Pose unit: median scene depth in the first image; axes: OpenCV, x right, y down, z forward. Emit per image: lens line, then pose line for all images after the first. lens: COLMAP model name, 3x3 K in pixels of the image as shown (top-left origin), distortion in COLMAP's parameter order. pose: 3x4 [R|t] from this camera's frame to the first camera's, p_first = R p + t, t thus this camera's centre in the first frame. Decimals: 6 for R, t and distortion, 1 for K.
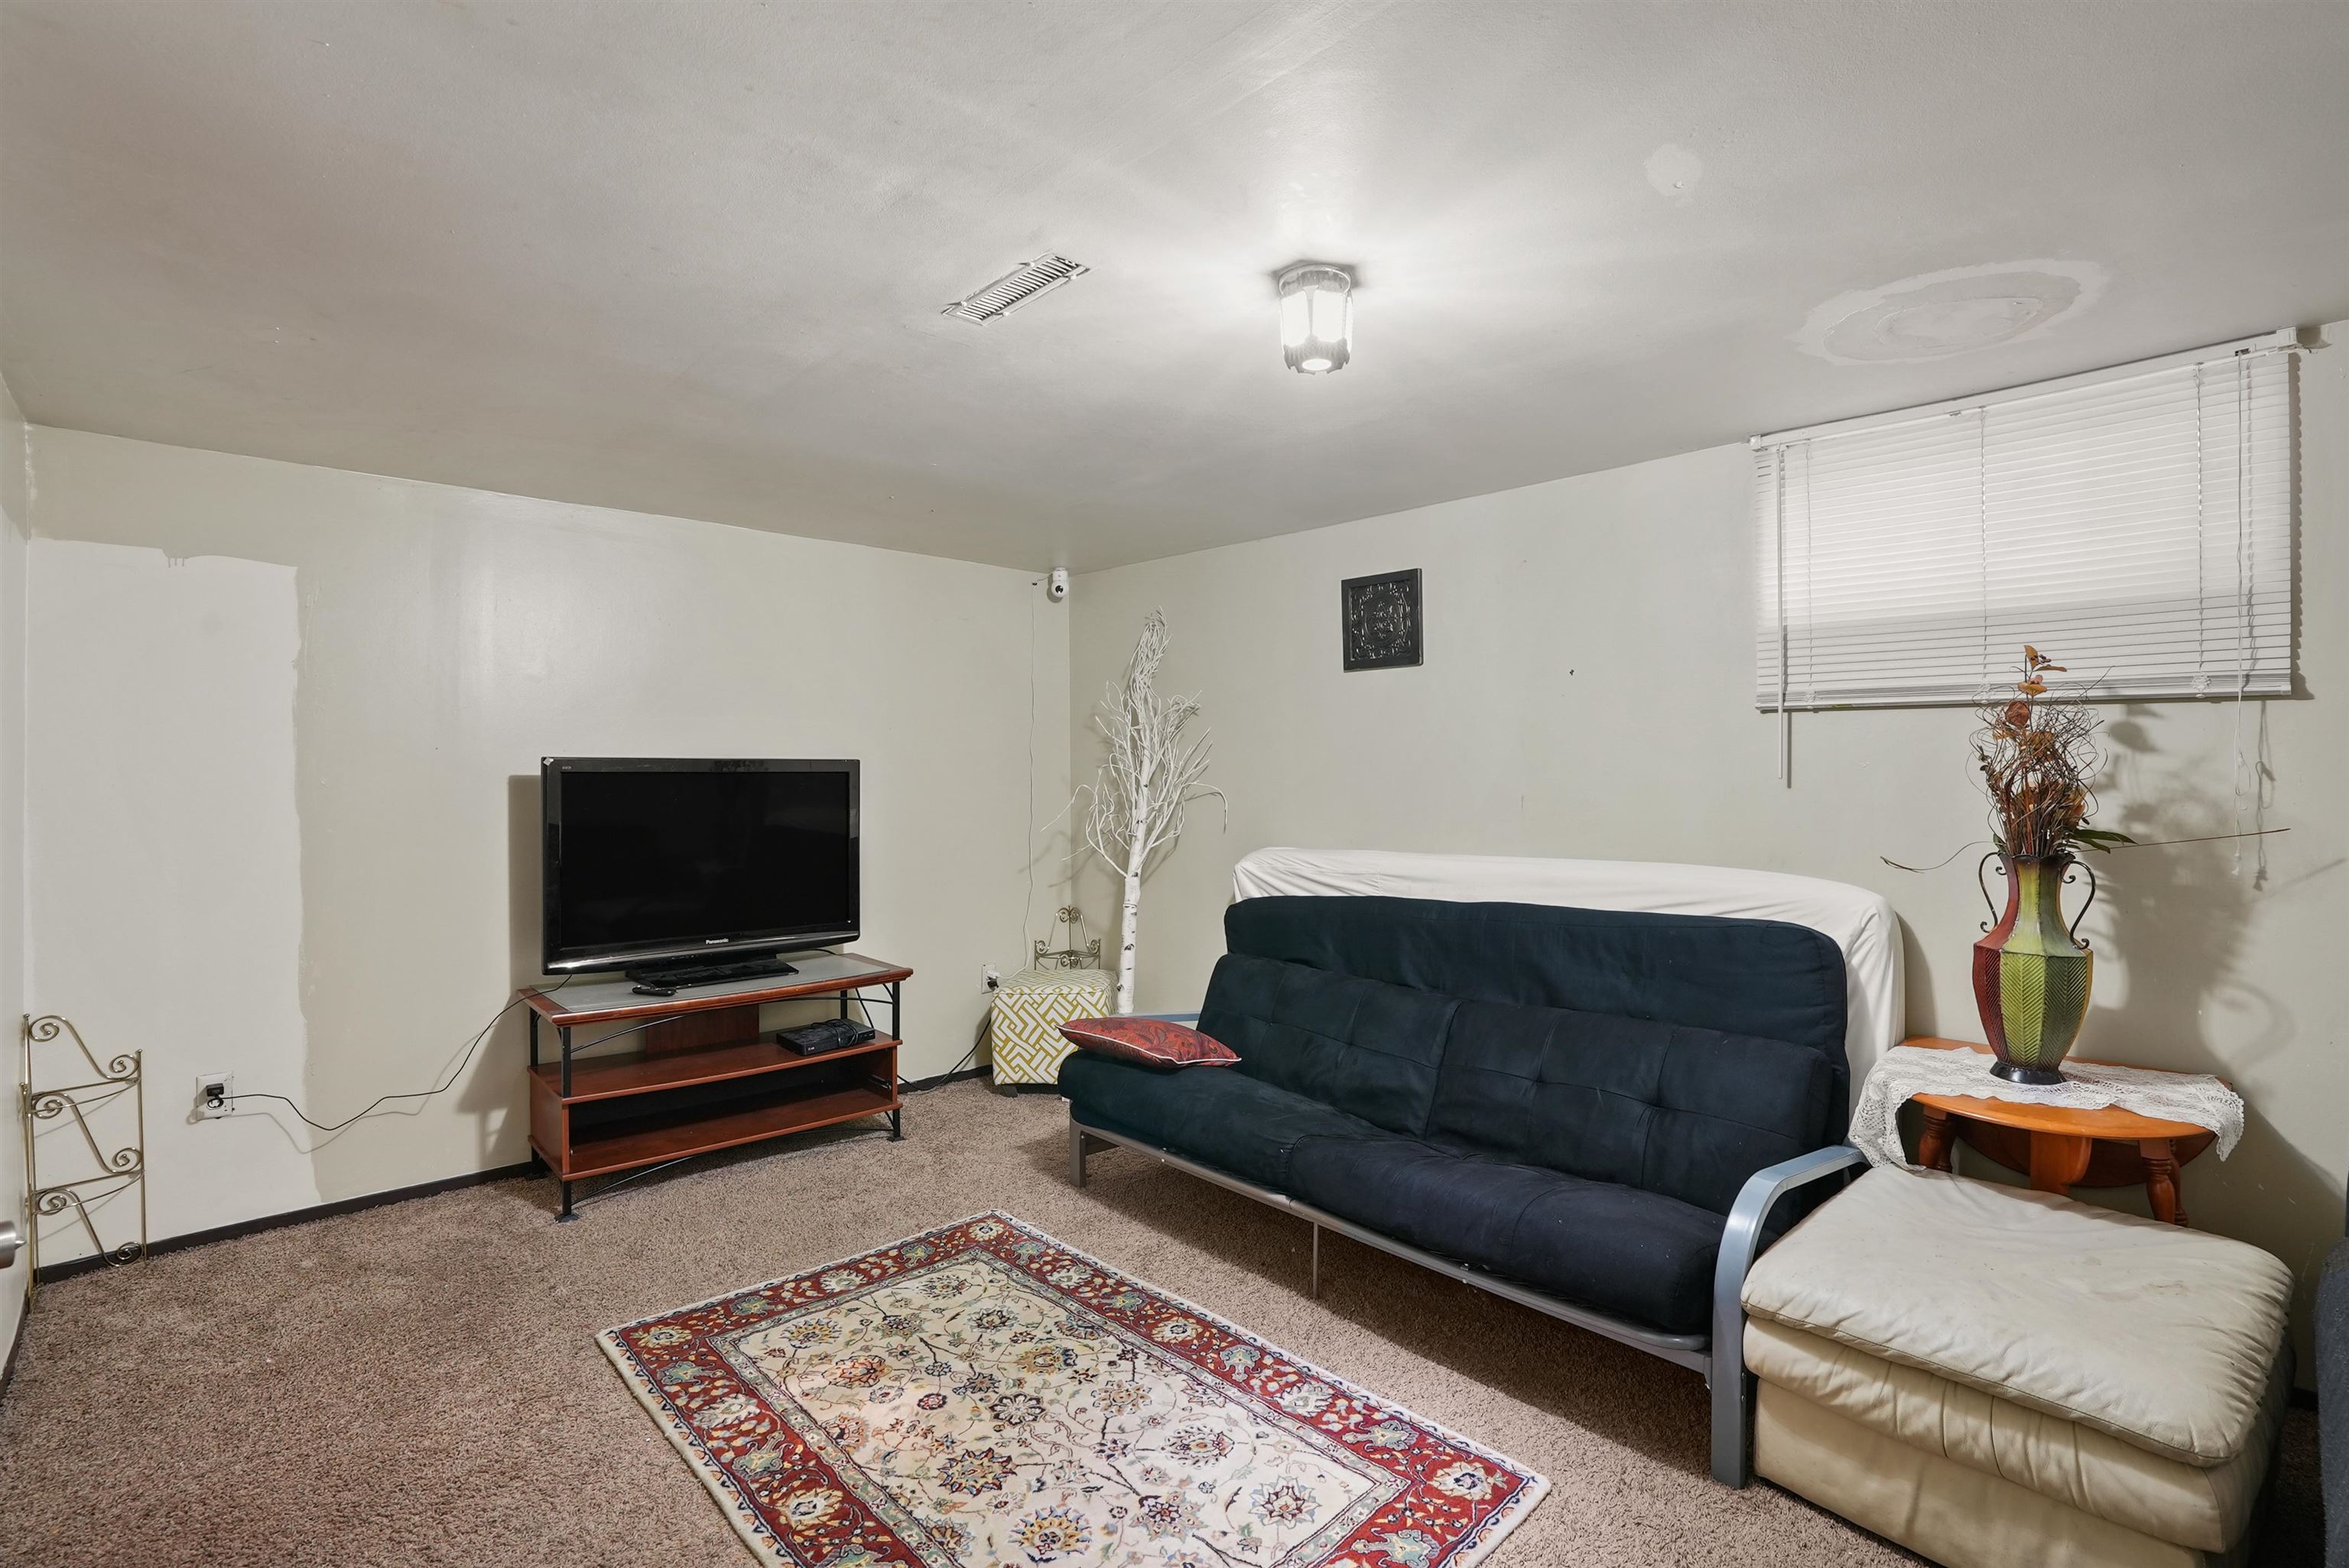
lens RADIAL K [[1109.0, 0, 1180.0], [0, 1109.0, 784.4], [0, 0, 1]] dist [-0.075292, 0.025804]
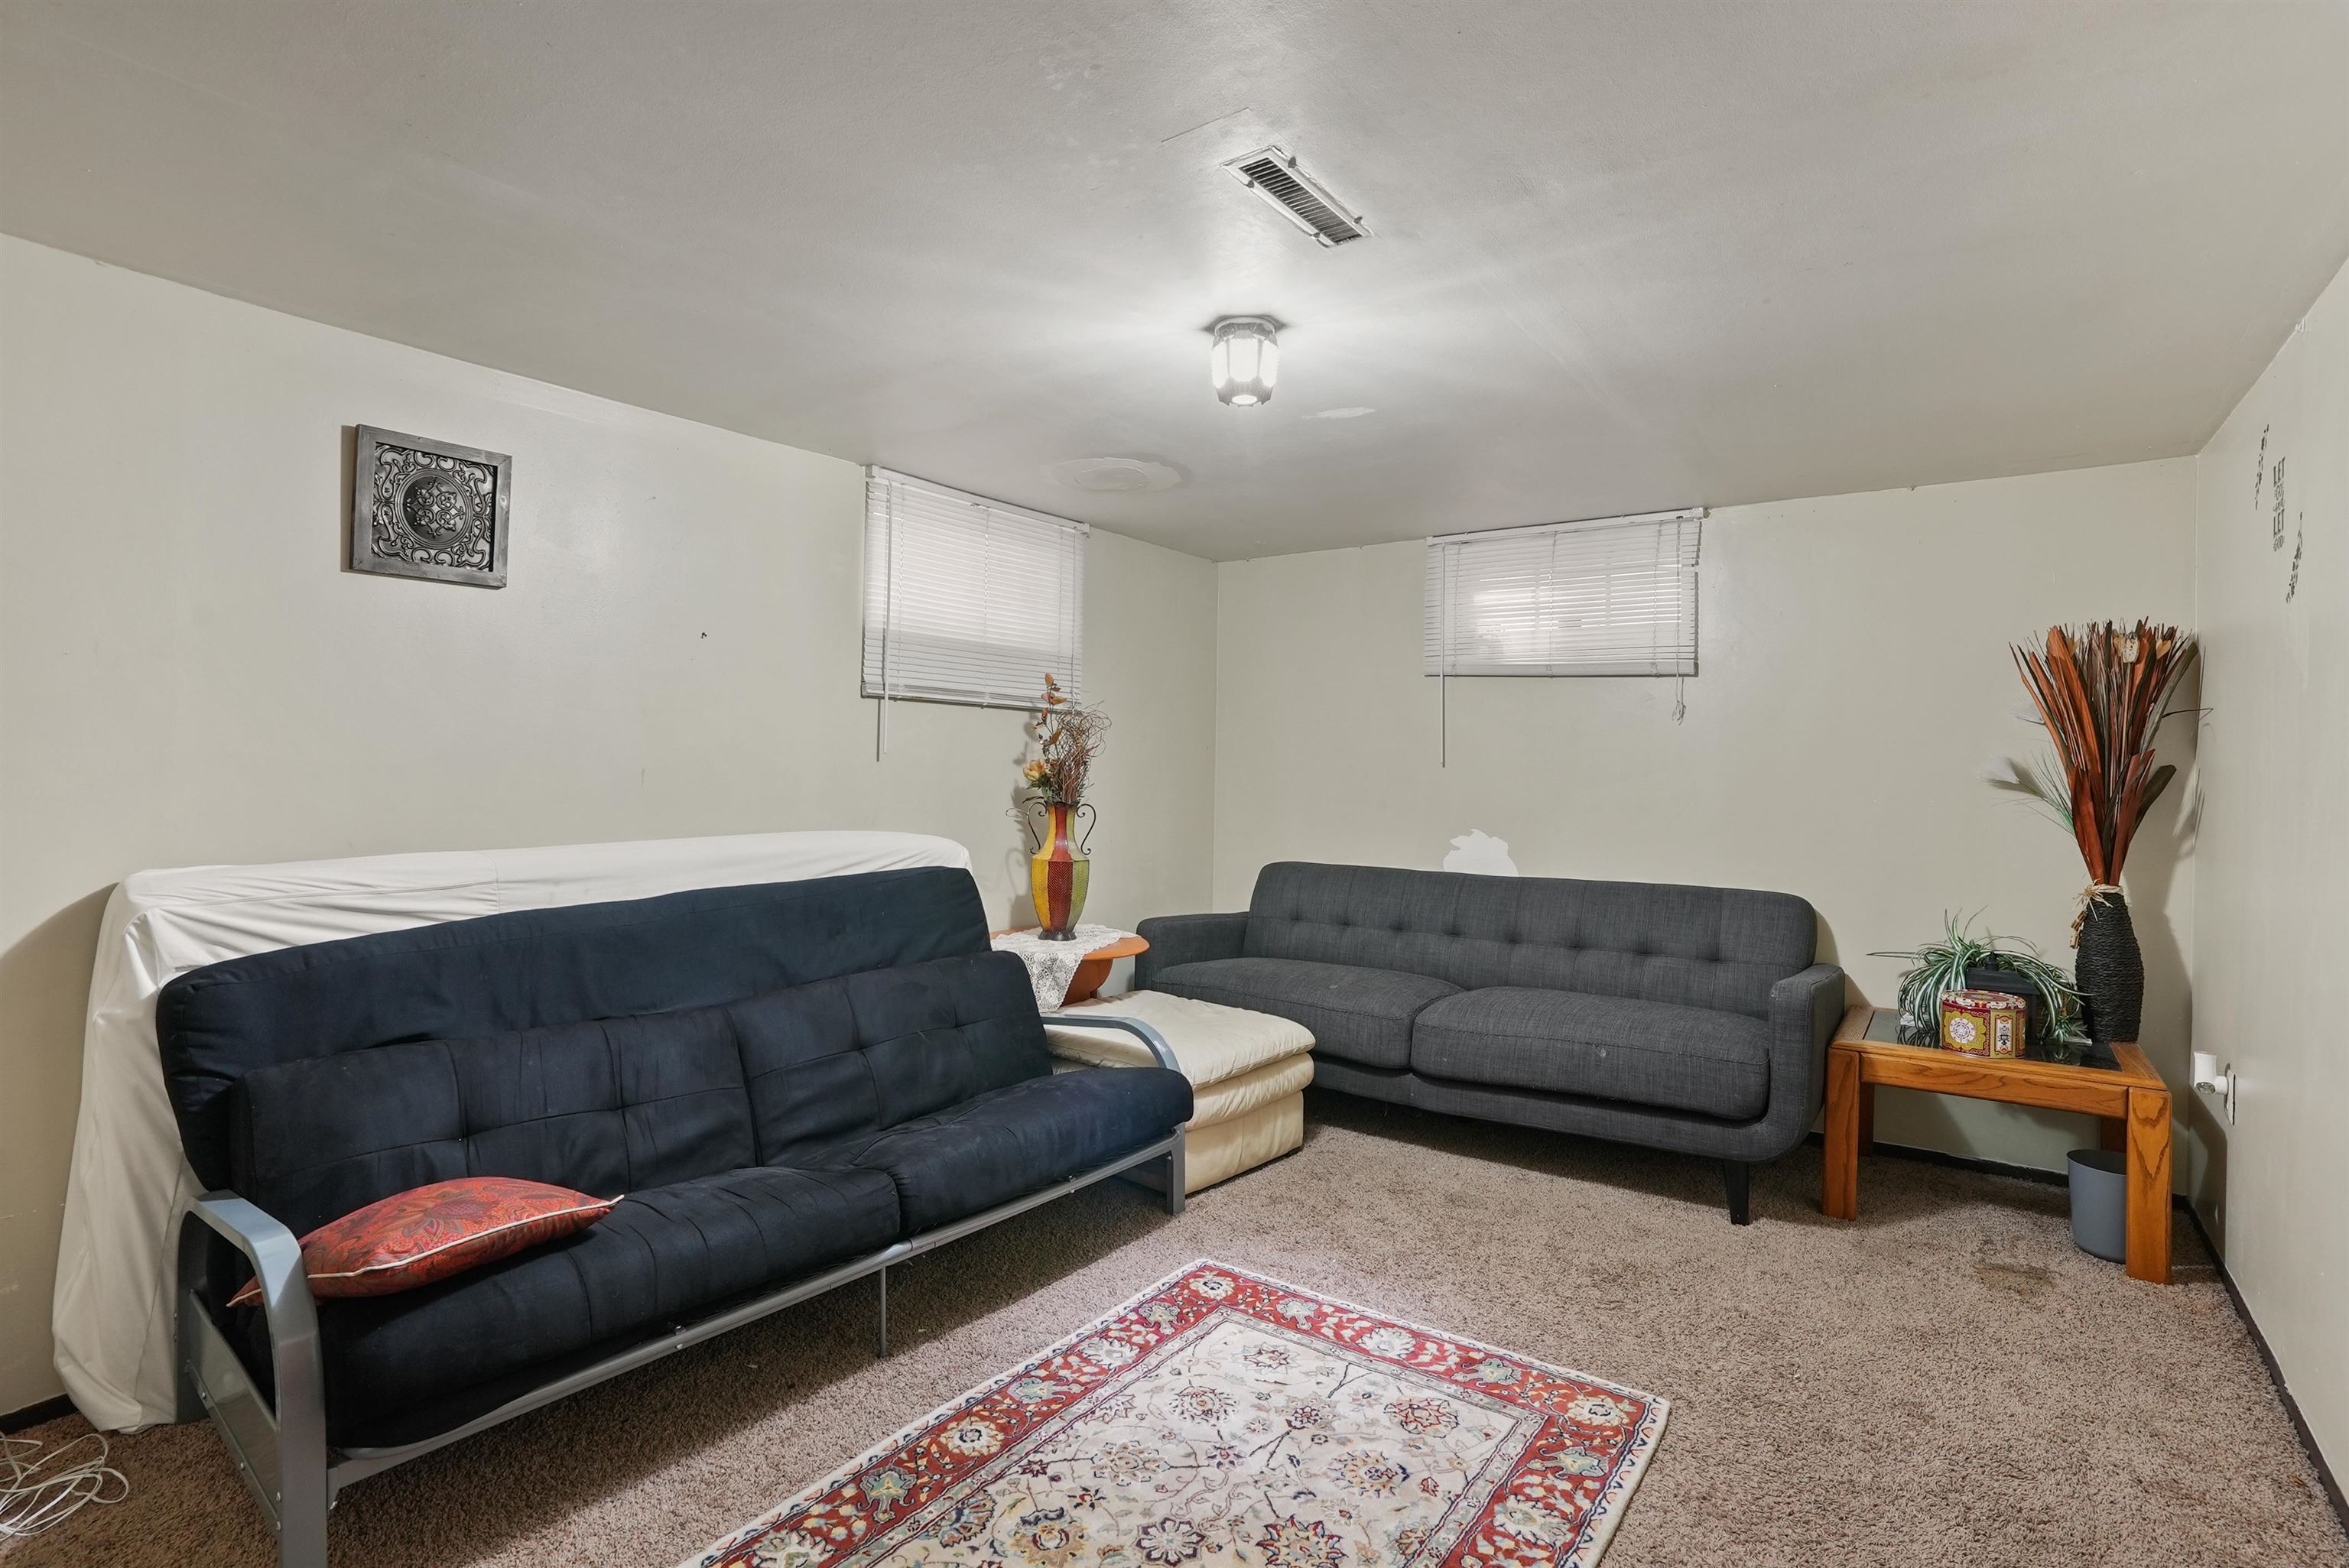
lens RADIAL K [[1109.0, 0, 1180.0], [0, 1109.0, 784.4], [0, 0, 1]] dist [-0.075292, 0.025804]
pose [[-0.180742, -0.015045, 0.983415, -0.913555], [-0.001220, 0.999886, 0.015072, 0.012457], [-0.983530, 0.001524, -0.180740, 1.131810]]
